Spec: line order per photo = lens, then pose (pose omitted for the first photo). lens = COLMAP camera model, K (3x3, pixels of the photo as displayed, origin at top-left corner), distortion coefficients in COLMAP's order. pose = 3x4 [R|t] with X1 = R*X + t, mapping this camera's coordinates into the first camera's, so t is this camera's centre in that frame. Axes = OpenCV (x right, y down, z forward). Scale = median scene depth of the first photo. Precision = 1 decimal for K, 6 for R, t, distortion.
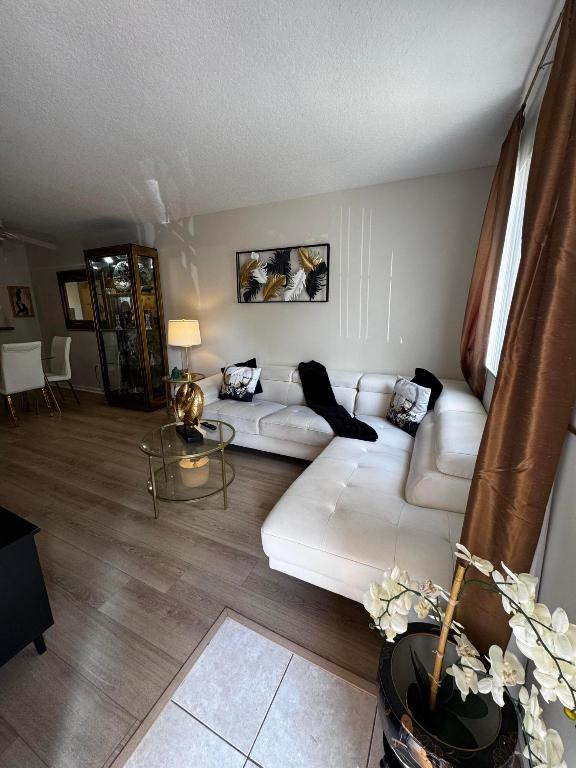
lens RADIAL K [[309.1, 0, 286.8], [0, 309.1, 386.6], [0, 0, 1]] dist [0.001192, -0.000444]
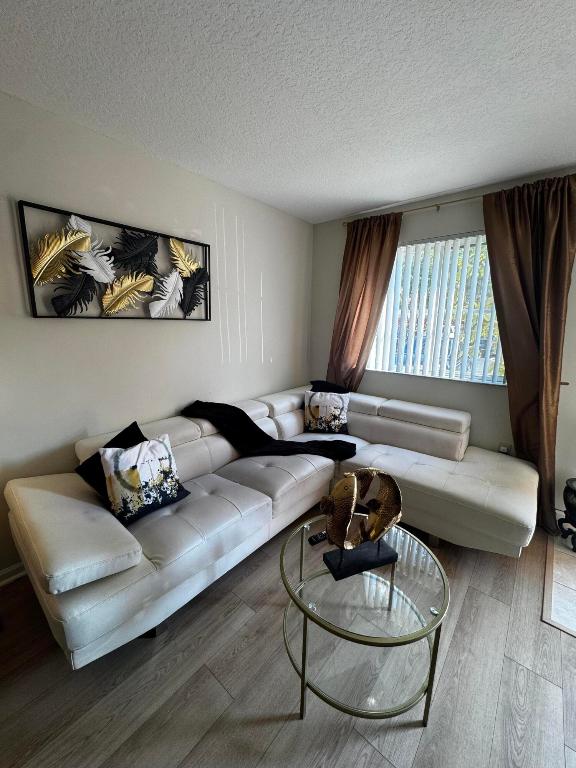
lens RADIAL K [[309.1, 0, 290.2], [0, 309.1, 386.0], [0, 0, 1]] dist [0.001192, -0.000444]
pose [[0.247968, -0.189323, 0.950089, -0.564849], [0.220595, 0.965989, 0.134918, -0.174614], [-0.943319, 0.176129, 0.281298, 0.617102]]
